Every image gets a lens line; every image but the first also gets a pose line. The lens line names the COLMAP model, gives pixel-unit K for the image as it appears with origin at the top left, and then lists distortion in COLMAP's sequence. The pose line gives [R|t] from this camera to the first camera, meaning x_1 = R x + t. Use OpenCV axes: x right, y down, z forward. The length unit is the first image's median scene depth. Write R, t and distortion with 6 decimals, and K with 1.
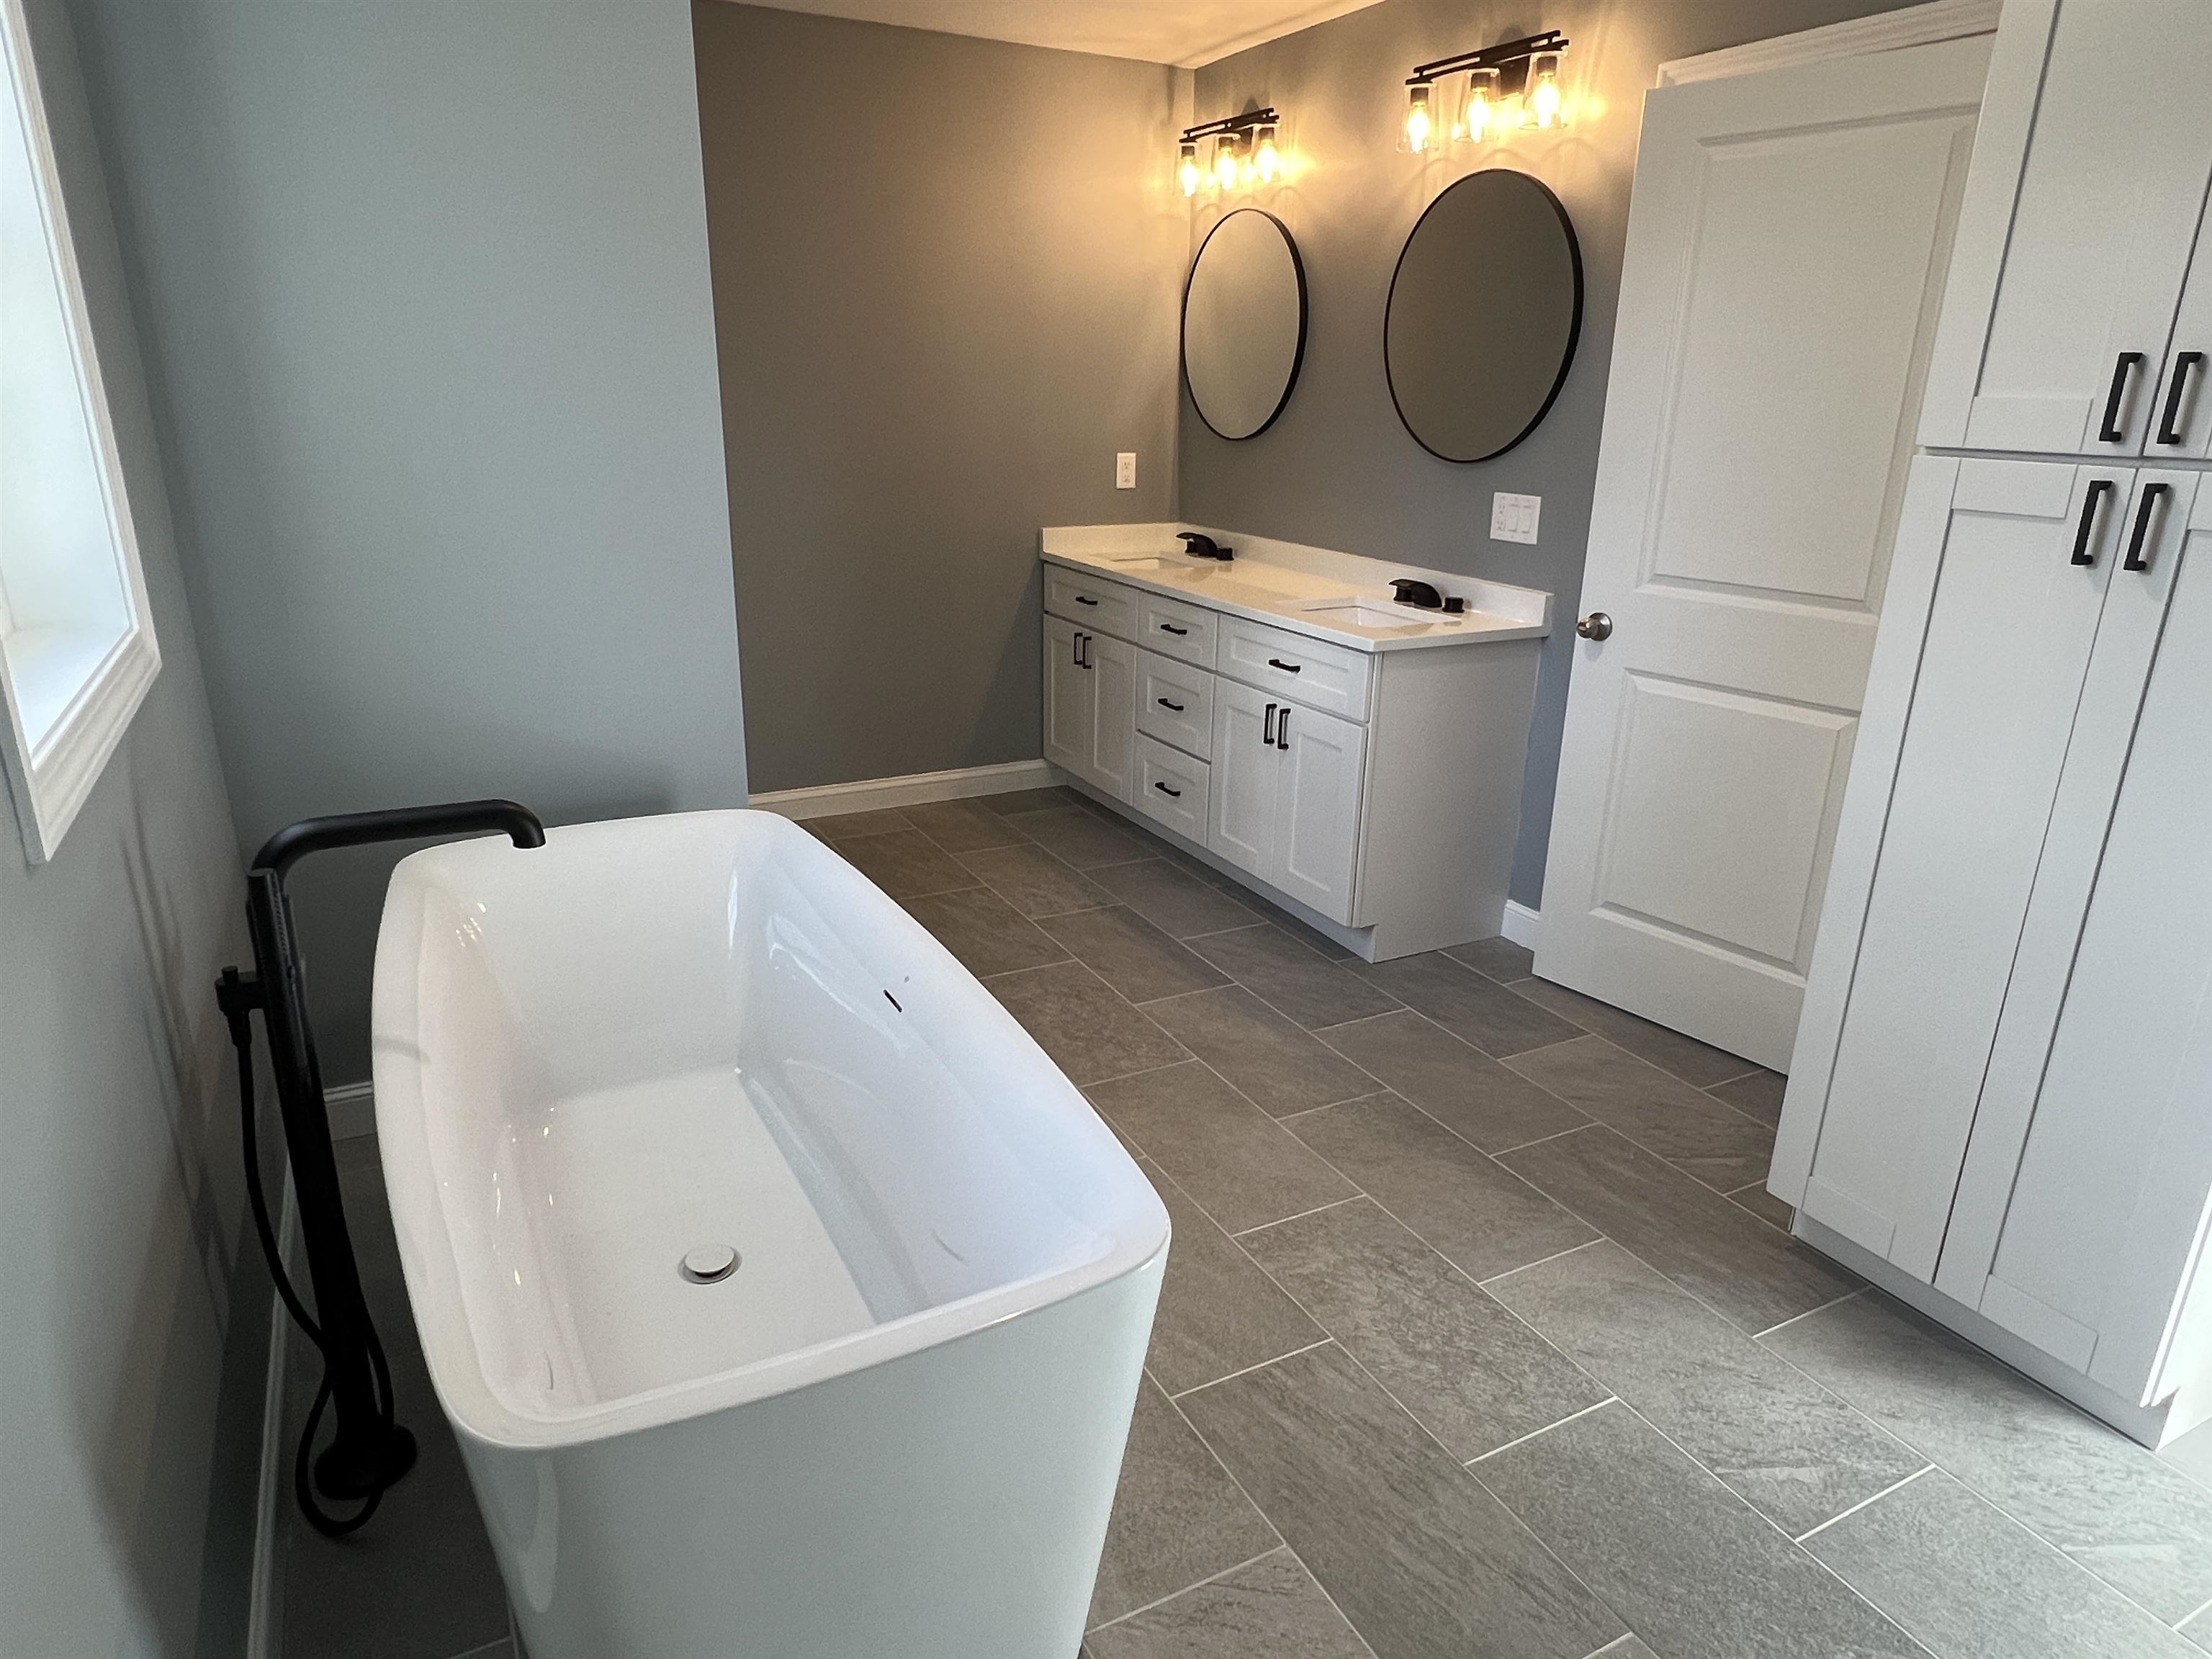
lens RADIAL K [[1364.9, 0, 1090.0], [0, 1364.9, 835.6], [0, 0, 1]] dist [0.006800, -0.003918]
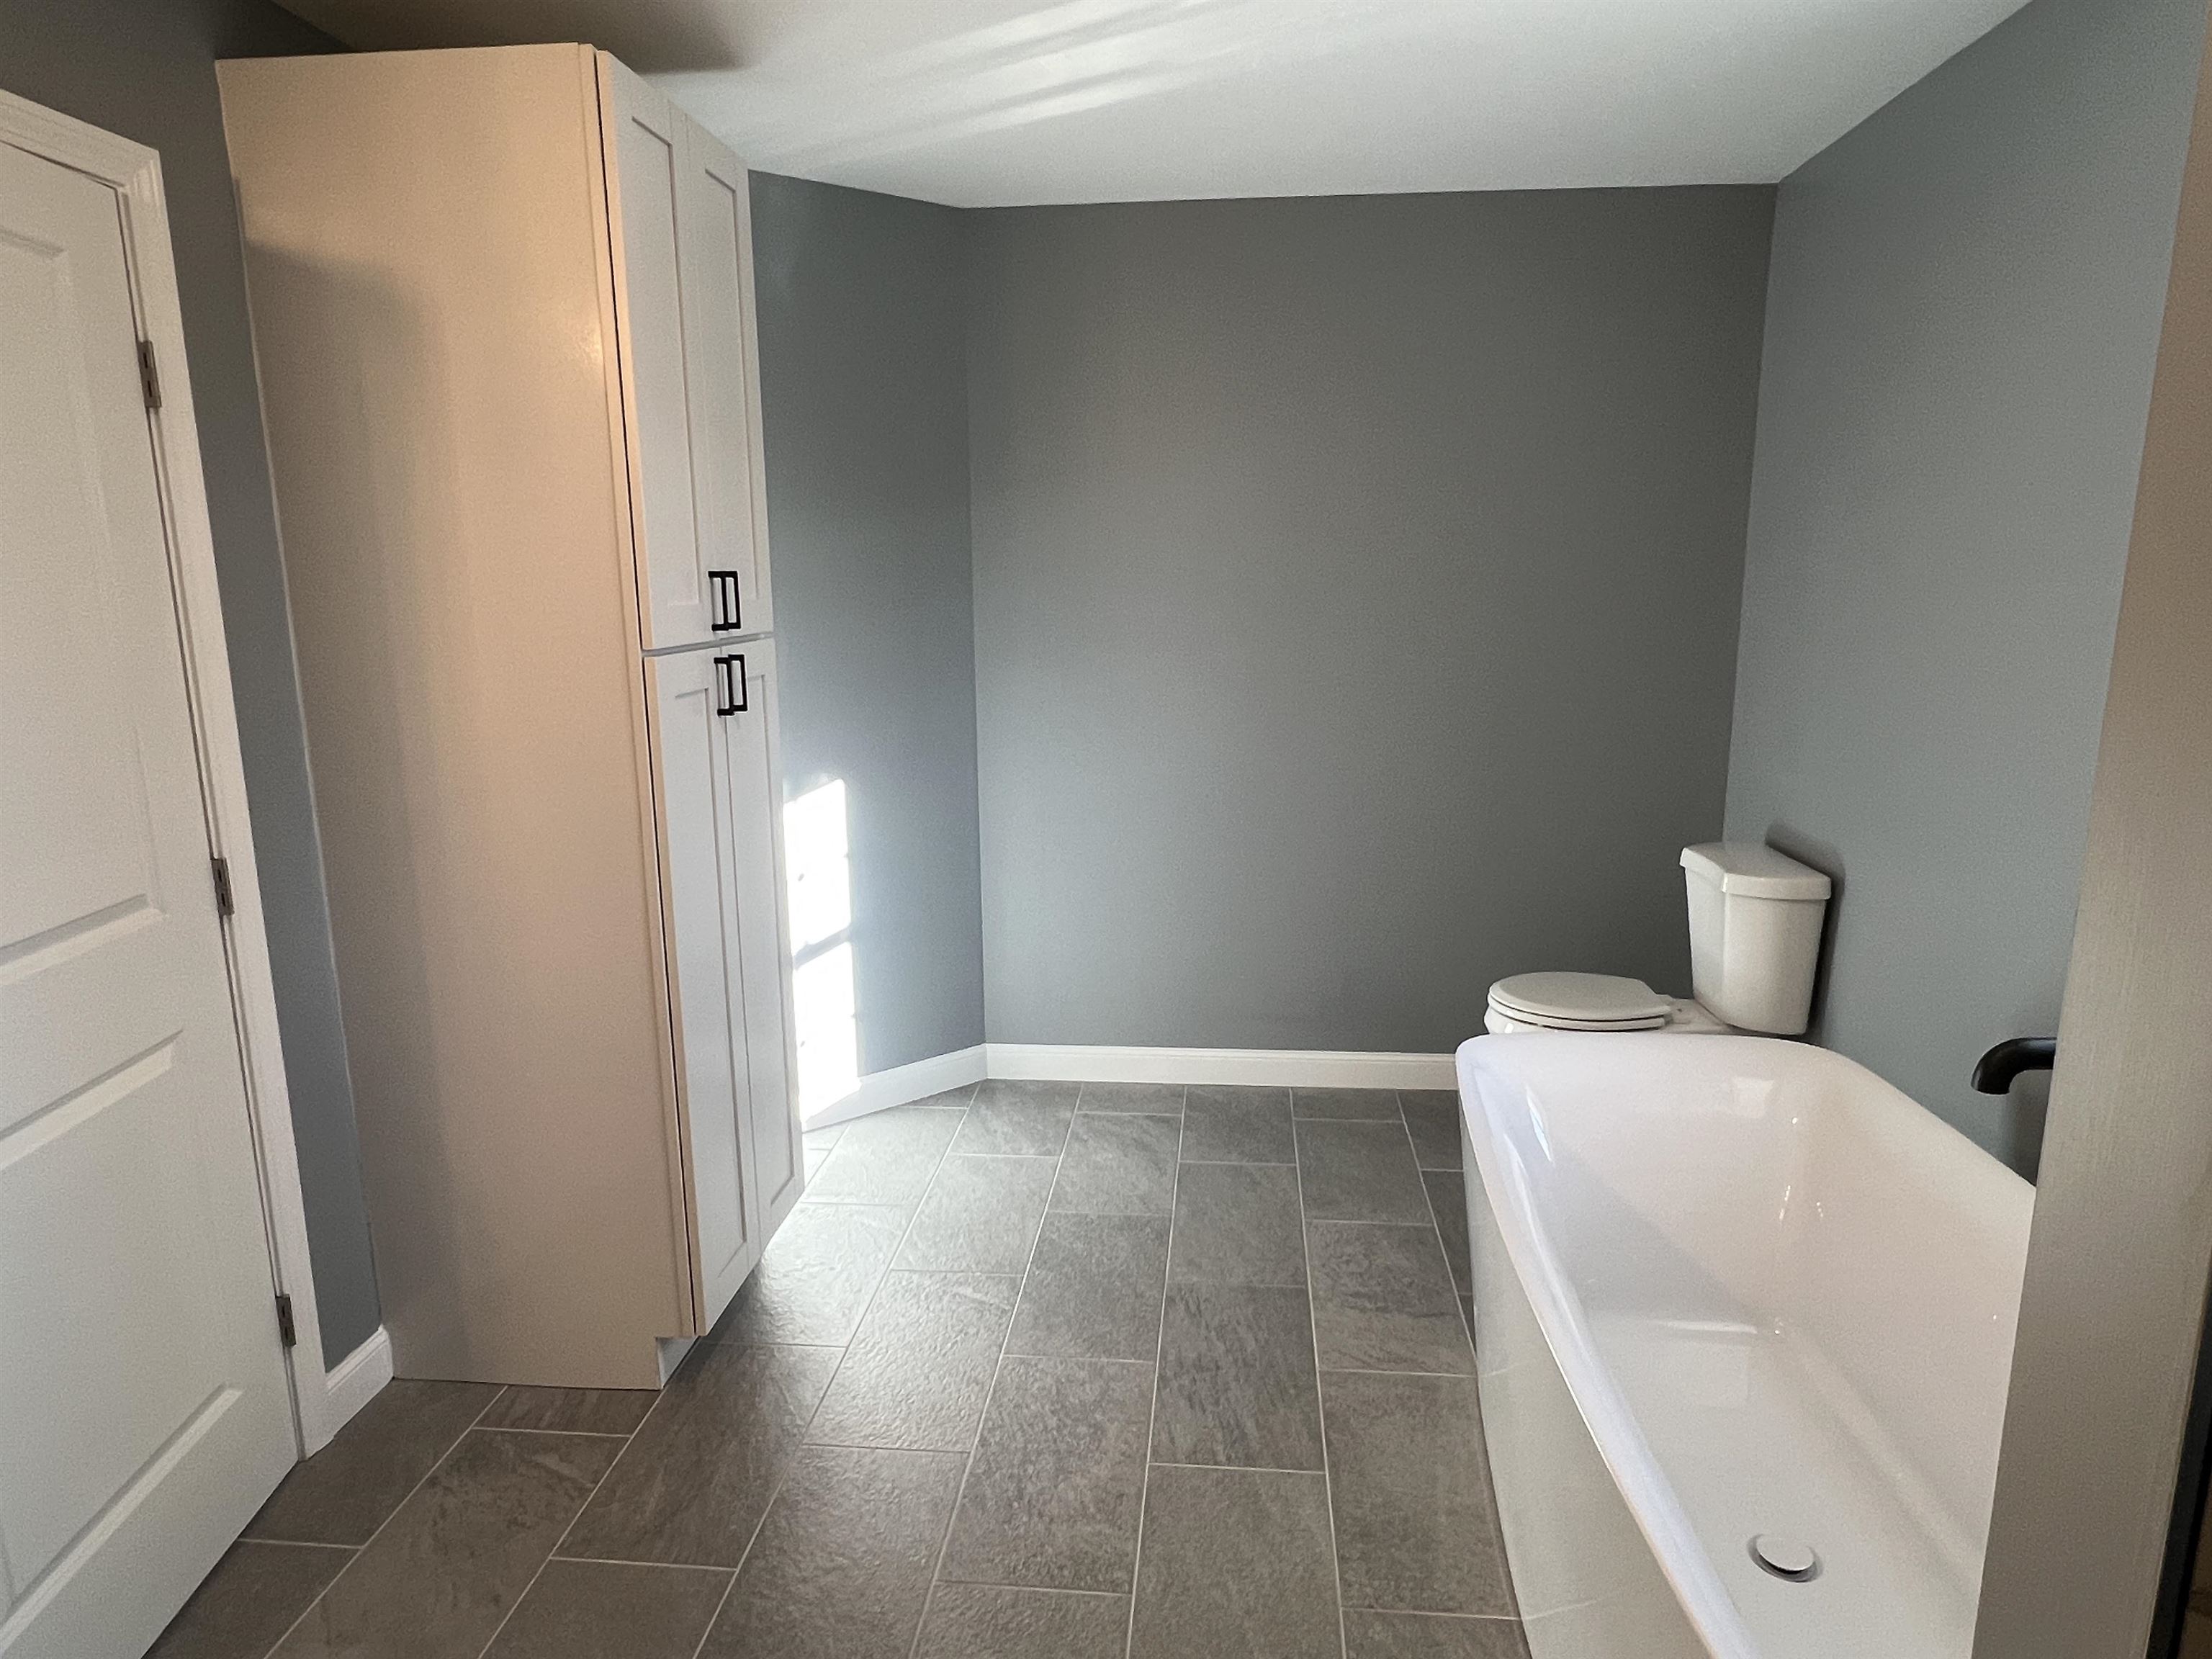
lens RADIAL K [[1364.9, 0, 1100.4], [0, 1364.9, 838.2], [0, 0, 1]] dist [0.006800, -0.003918]
pose [[-0.841537, -0.104385, 0.530019, -0.139487], [0.172713, 0.877663, 0.447077, -0.248470], [-0.511846, 0.467773, -0.720557, 0.713824]]
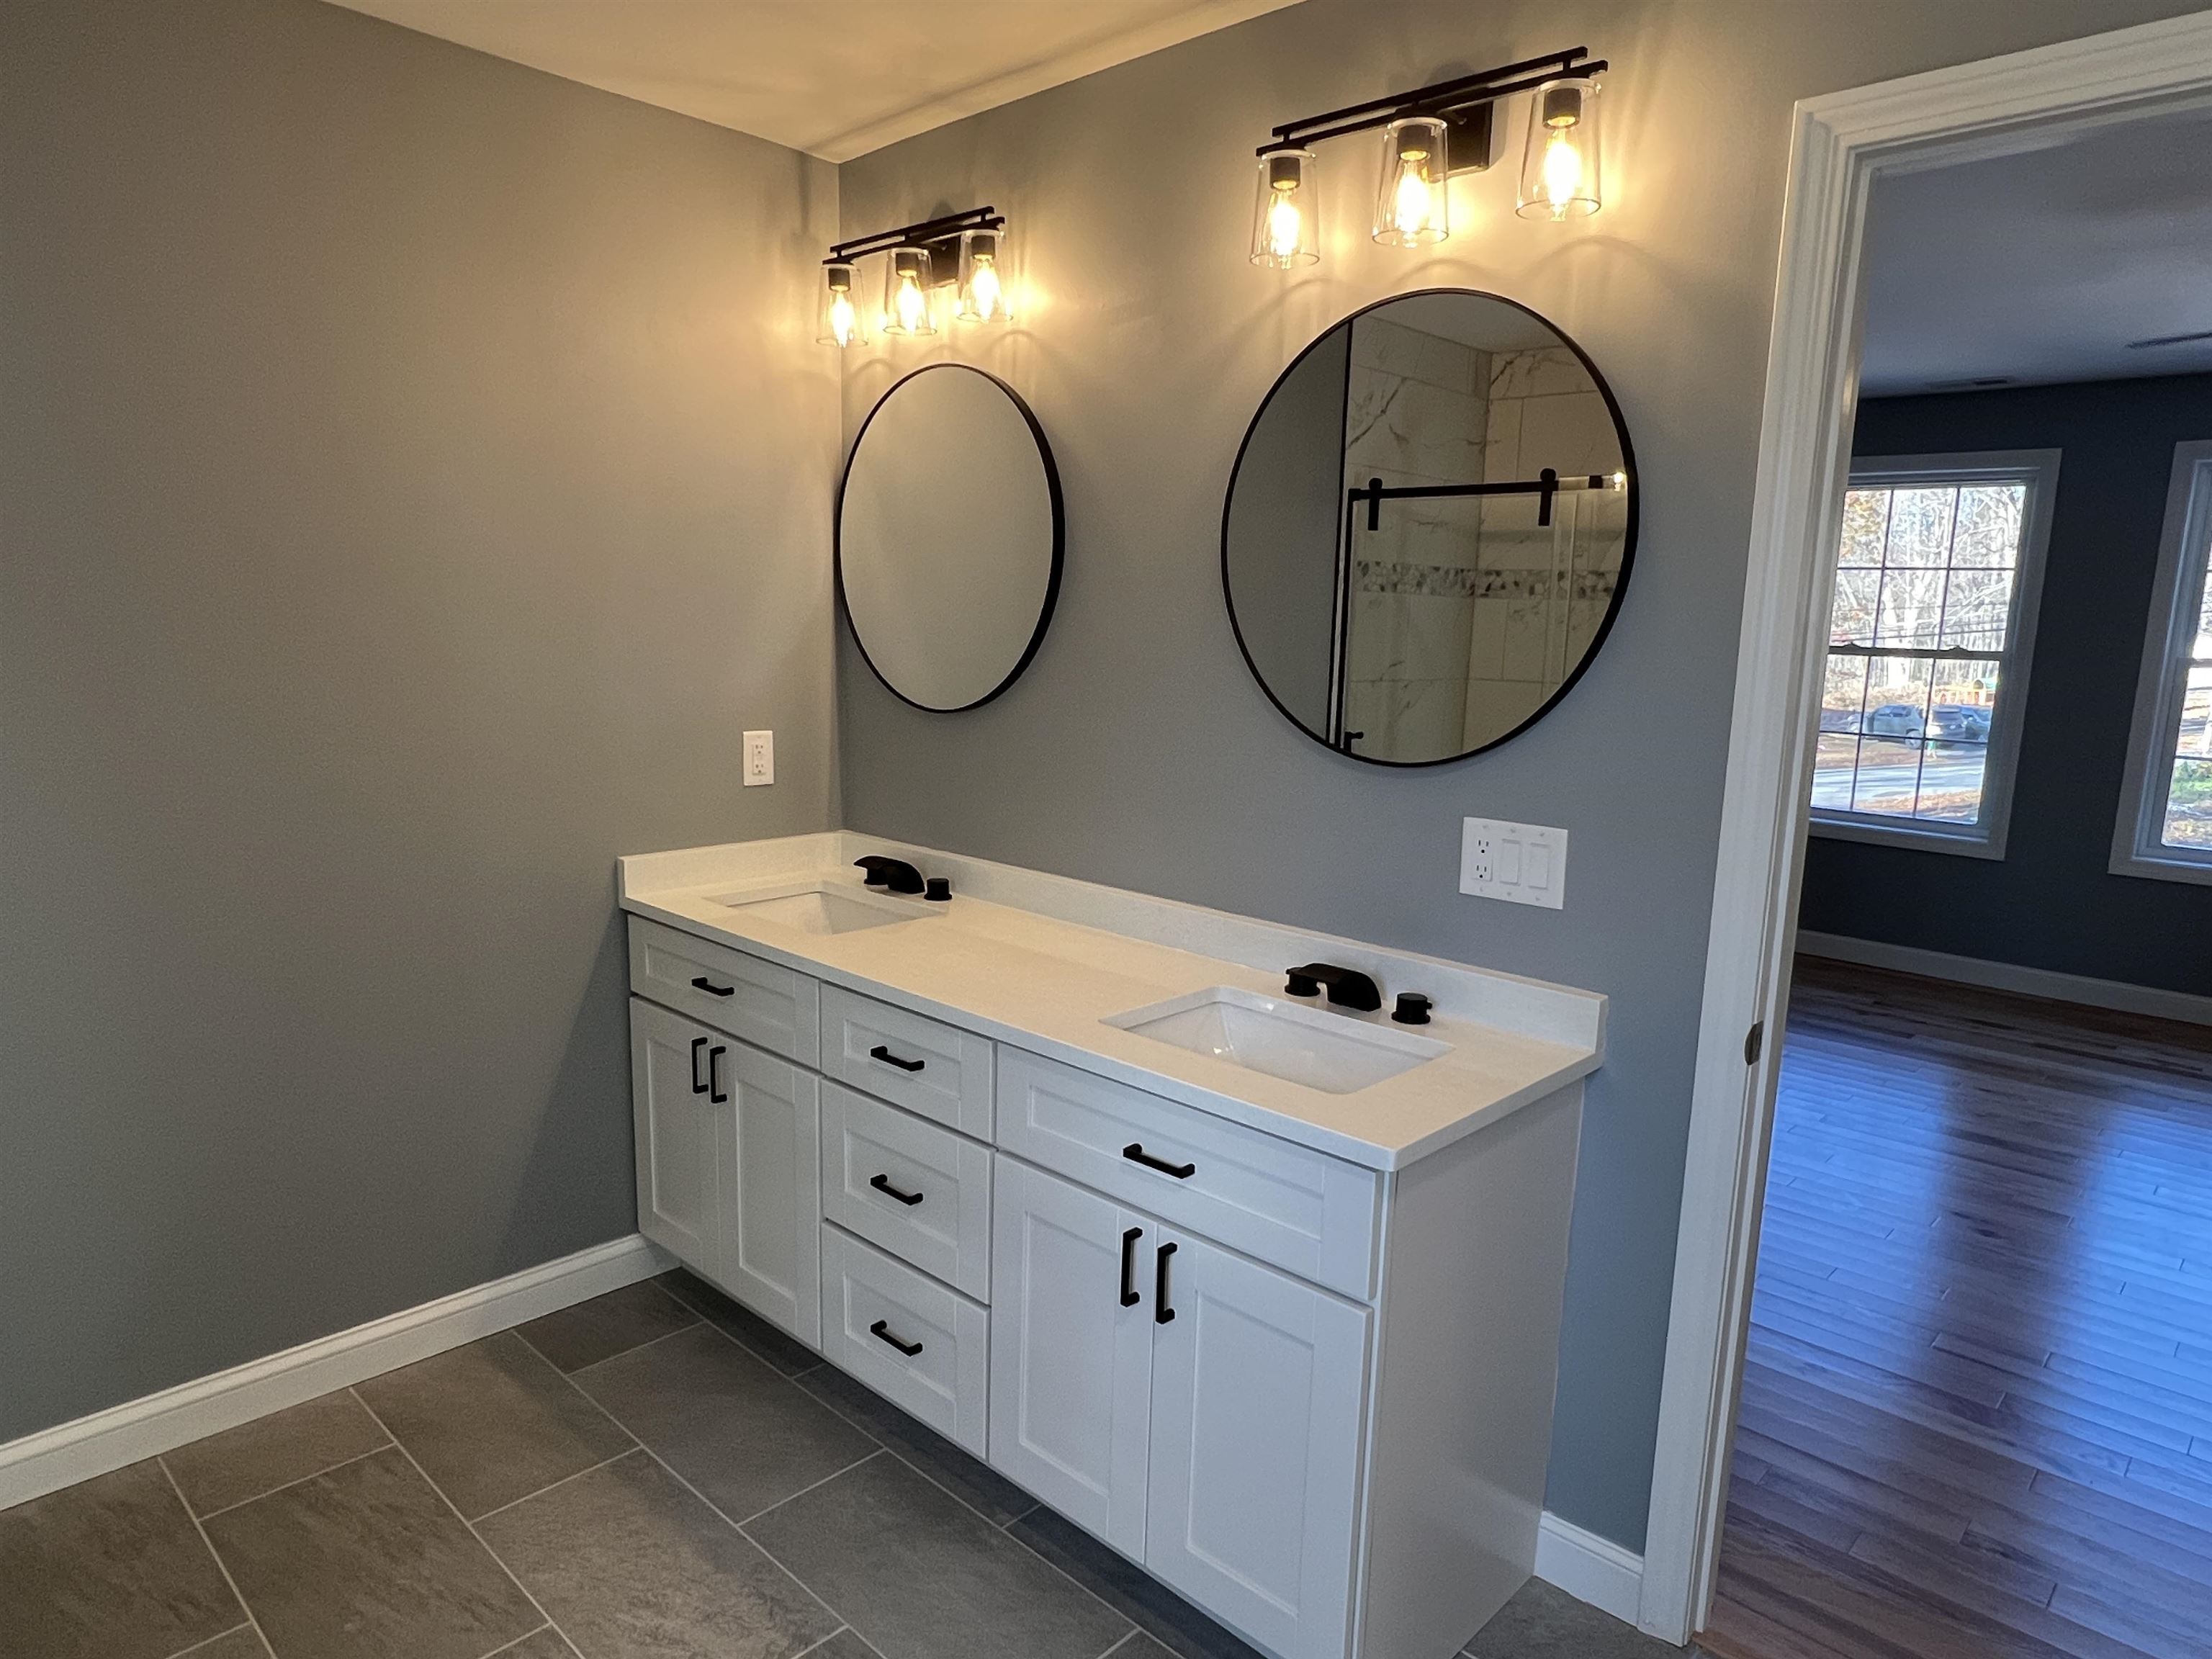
lens RADIAL K [[1364.9, 0, 1114.1], [0, 1364.9, 843.9], [0, 0, 1]] dist [0.006800, -0.003918]
pose [[0.942462, -0.047174, 0.330967, -0.033642], [0.096218, 0.986380, -0.133400, -0.150220], [-0.320167, 0.157570, 0.934165, 0.428632]]
